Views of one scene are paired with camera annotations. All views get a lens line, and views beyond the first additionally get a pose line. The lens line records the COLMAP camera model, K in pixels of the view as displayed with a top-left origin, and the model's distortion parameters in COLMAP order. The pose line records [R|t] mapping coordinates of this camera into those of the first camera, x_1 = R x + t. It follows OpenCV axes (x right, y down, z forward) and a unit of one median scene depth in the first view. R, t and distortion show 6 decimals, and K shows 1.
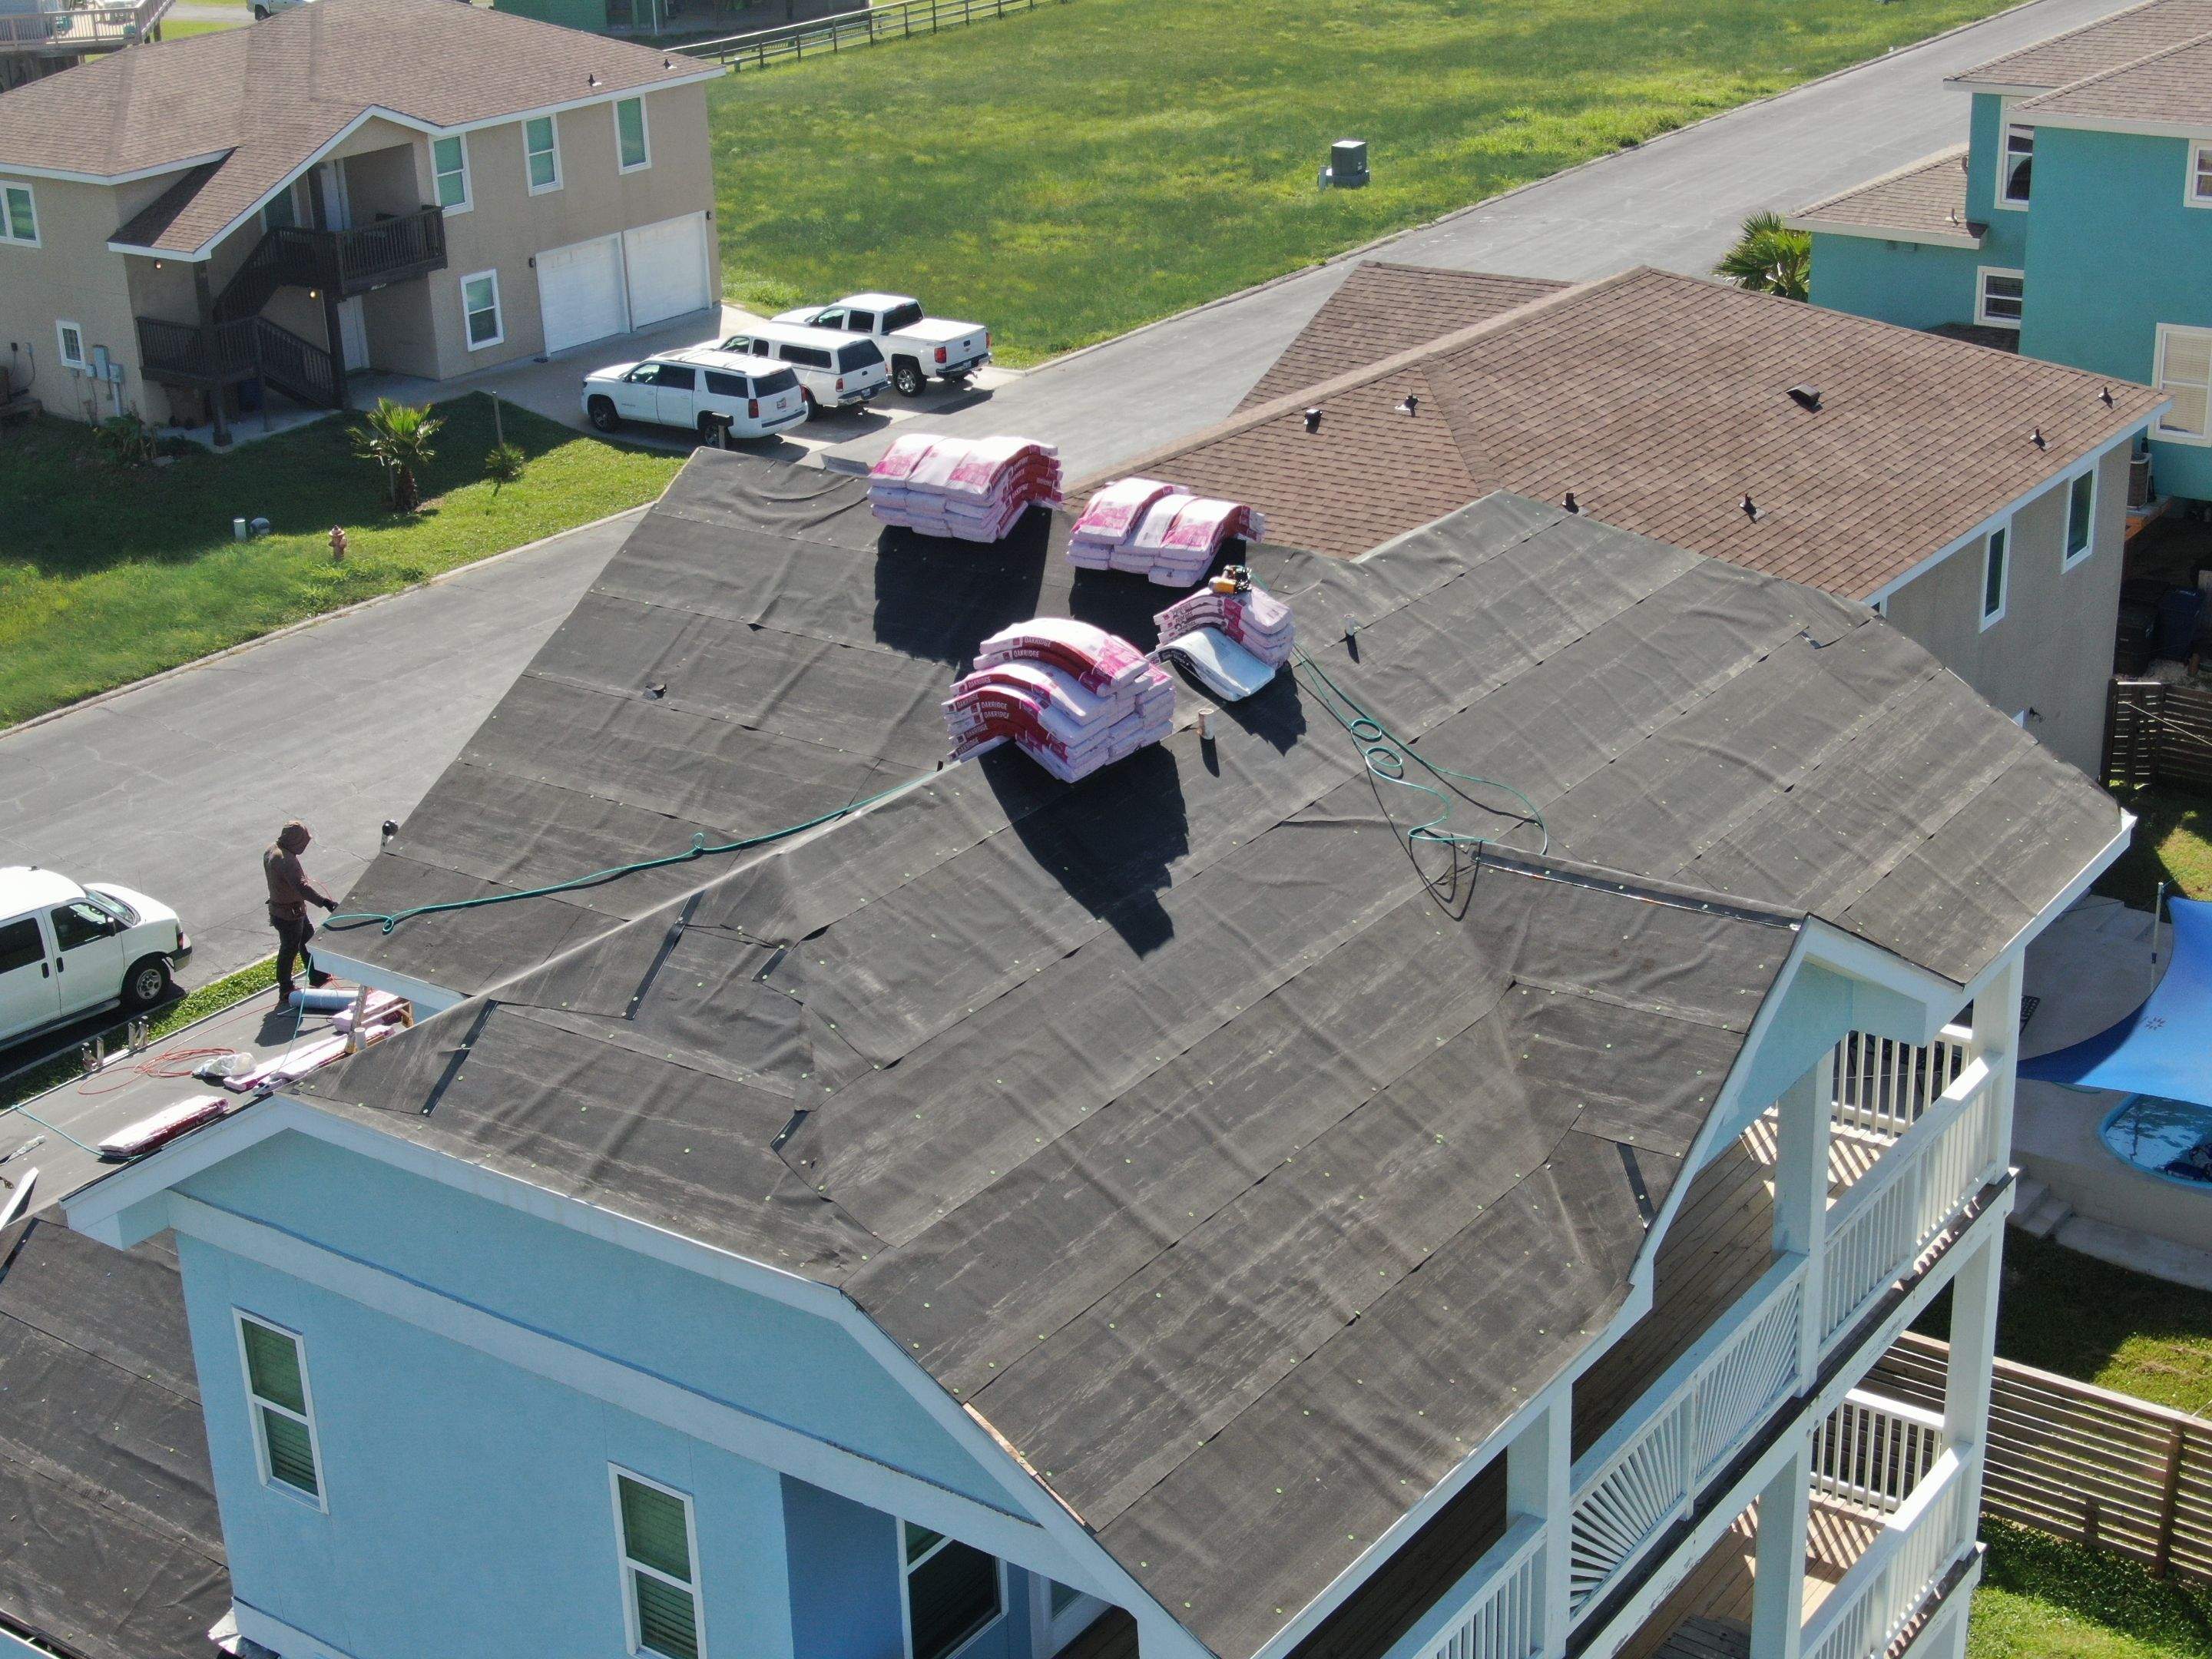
lens RADIAL K [[3107.5, 0, 1105.3], [0, 3107.5, 816.4], [0, 0, 1]] dist [0.412459, -2.486109]
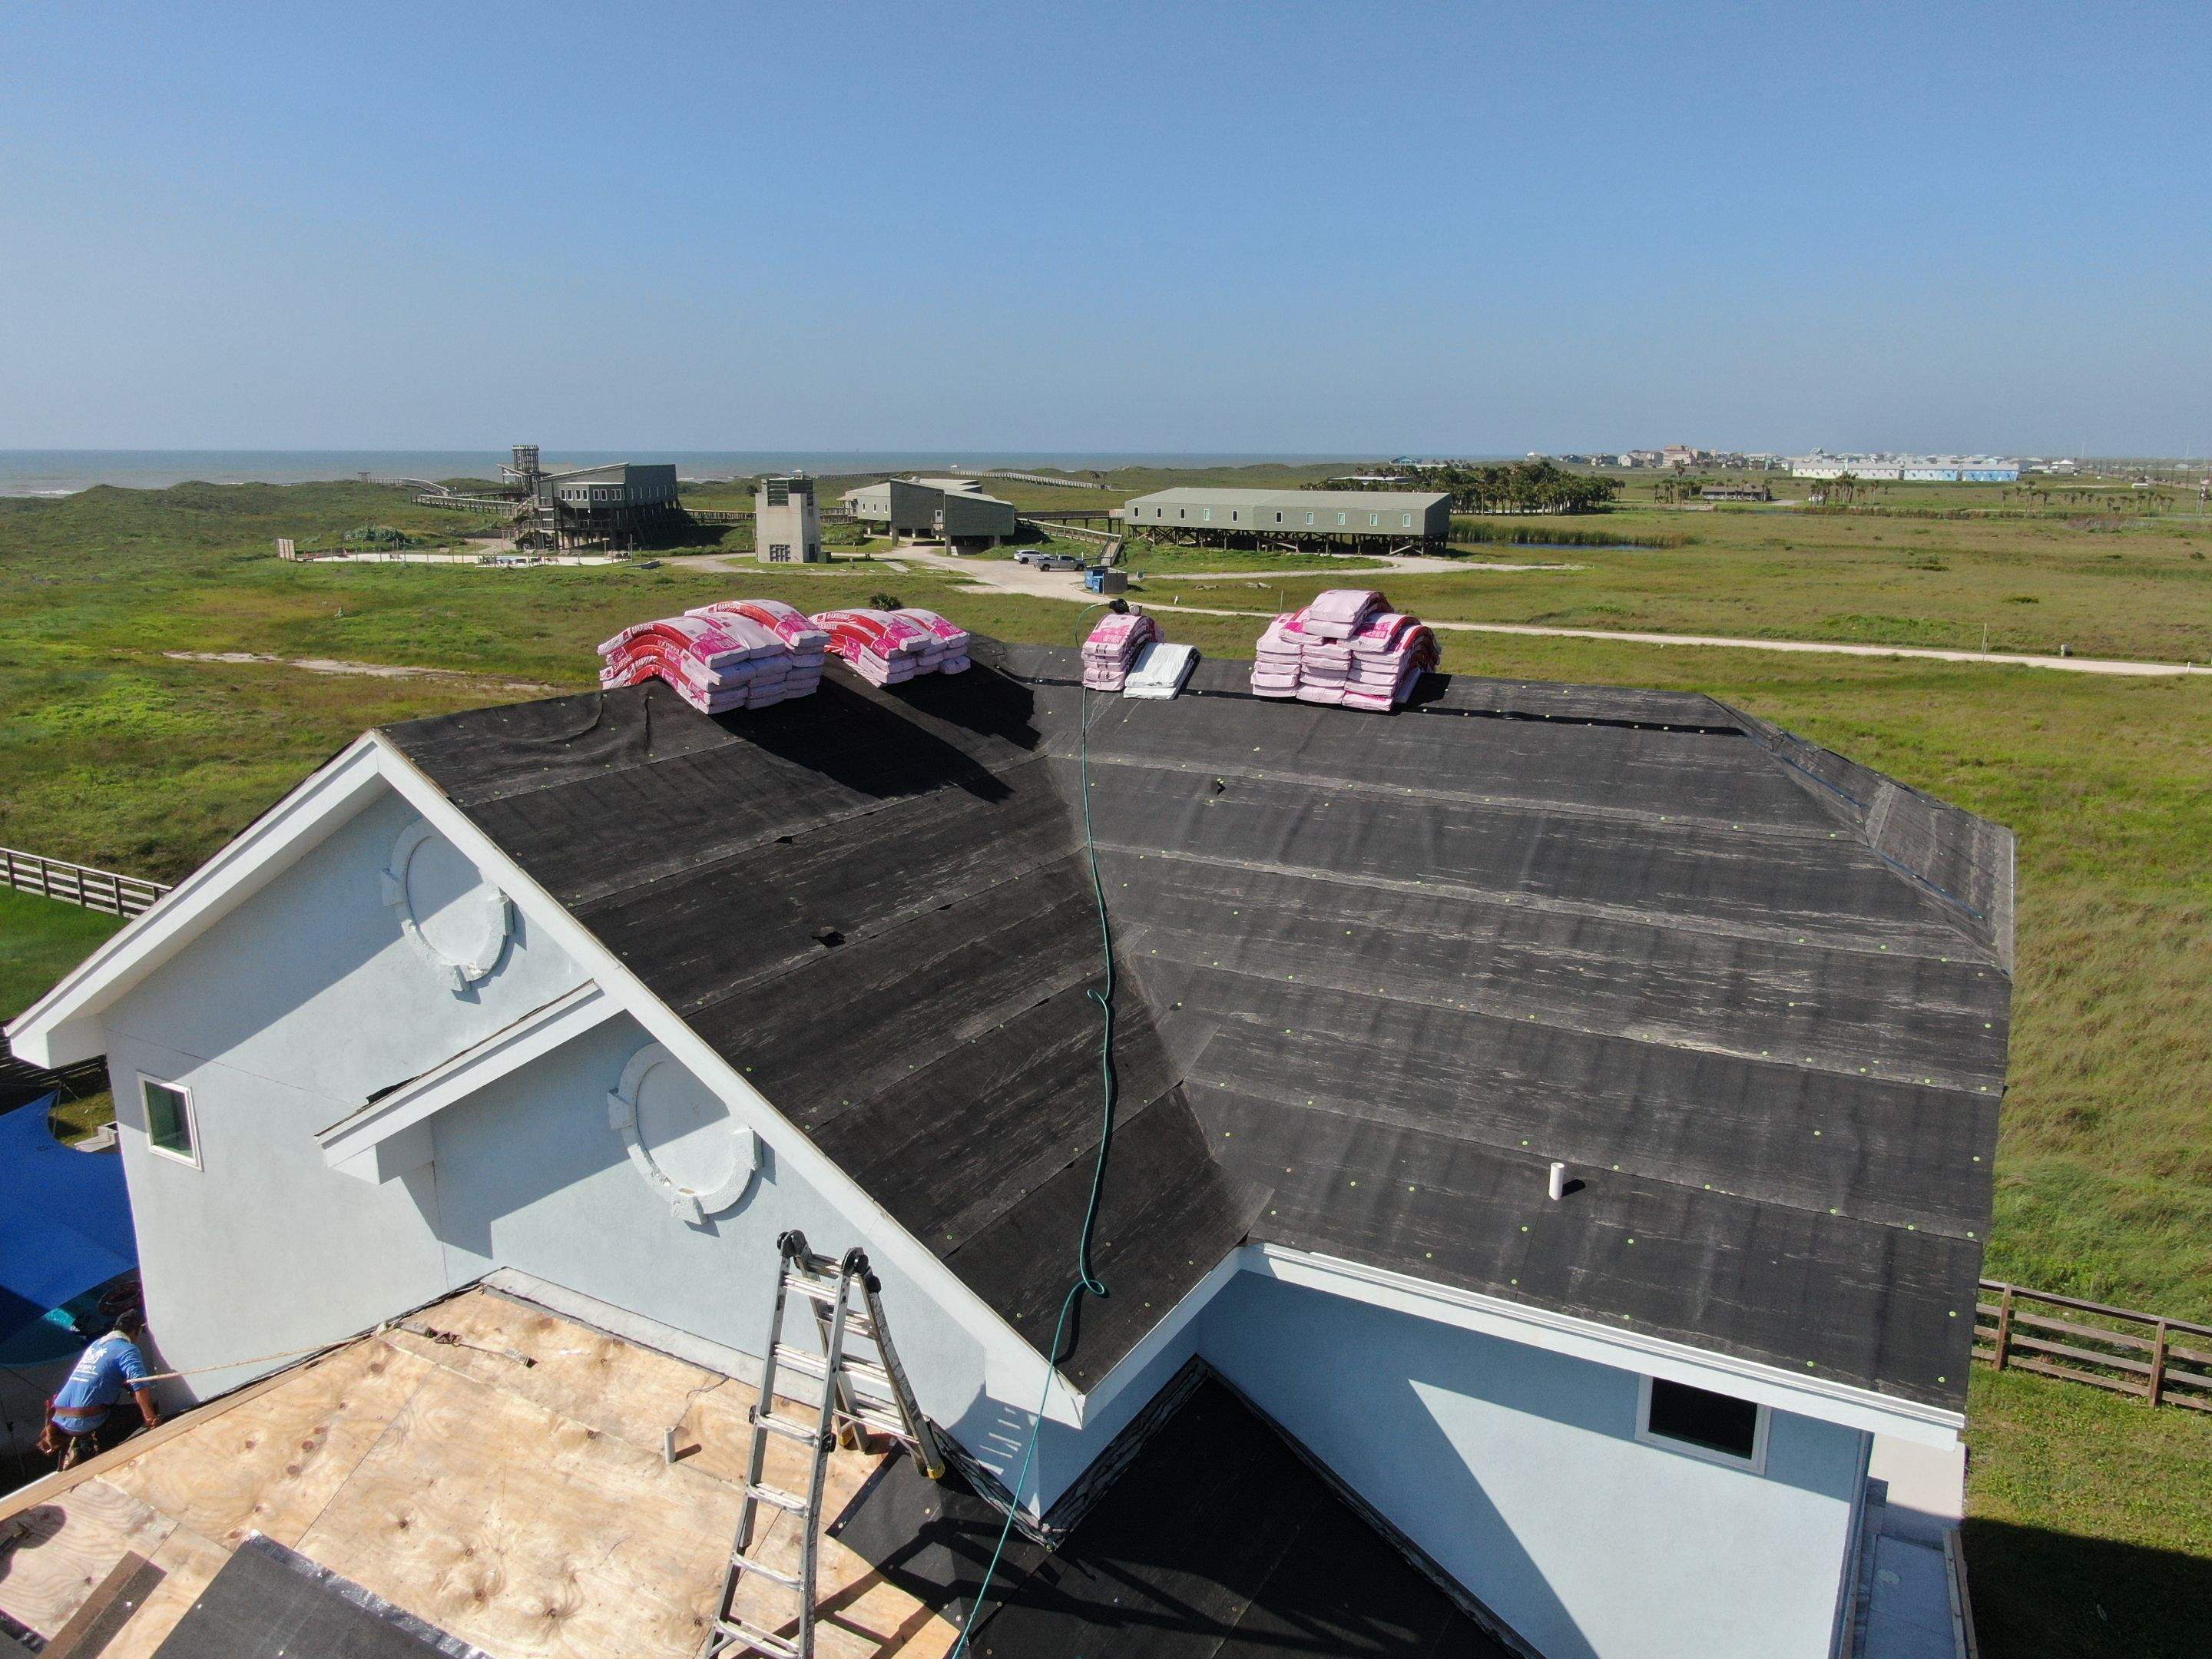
lens RADIAL K [[1594.5, 0, 1106.0], [0, 1594.5, 829.5], [0, 0, 1]] dist [-0.023311, 0.010077]
pose [[-0.112412, -0.196670, 0.974004, -0.544767], [0.367638, 0.902428, 0.224647, -0.130726], [-0.923150, 0.383334, -0.029140, 0.980217]]
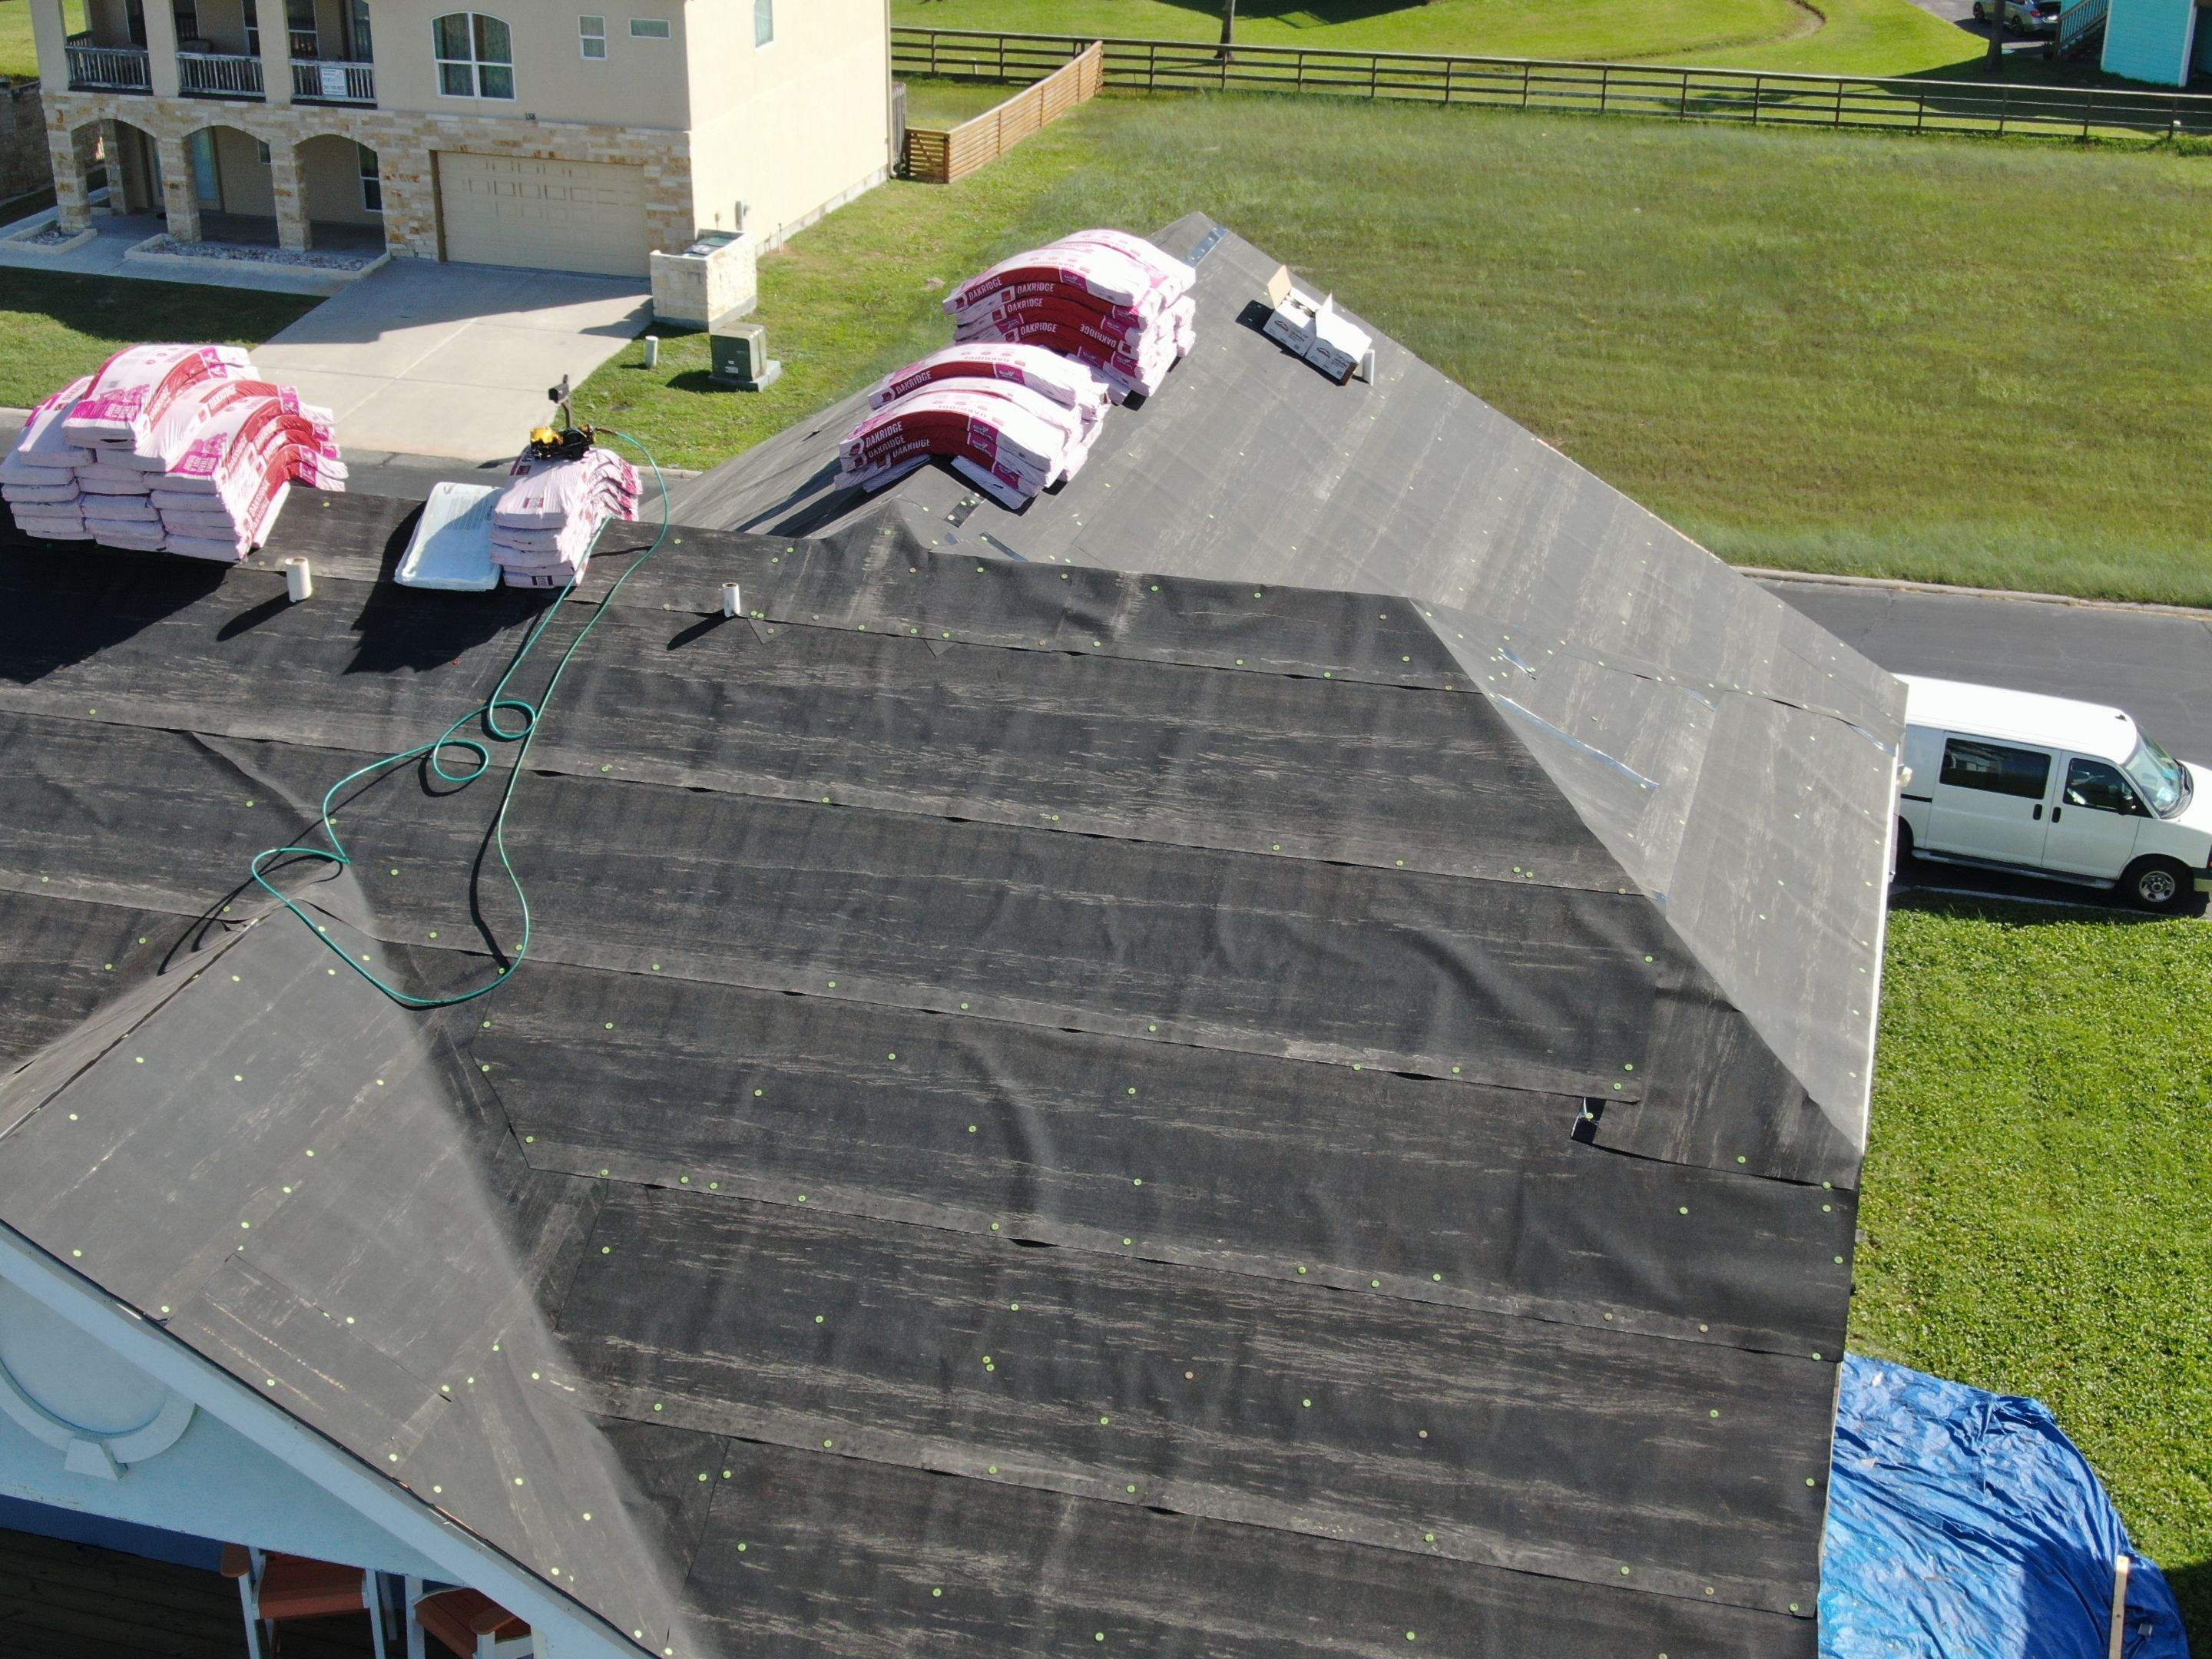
lens RADIAL K [[2846.4, 0, 1106.0], [0, 2846.4, 834.0], [0, 0, 1]] dist [0.207506, -0.925310]
pose [[0.347191, 0.431419, -0.832668, 0.575340], [-0.365801, 0.879869, 0.303350, -0.211735], [0.863509, 0.199270, 0.463296, 0.771895]]
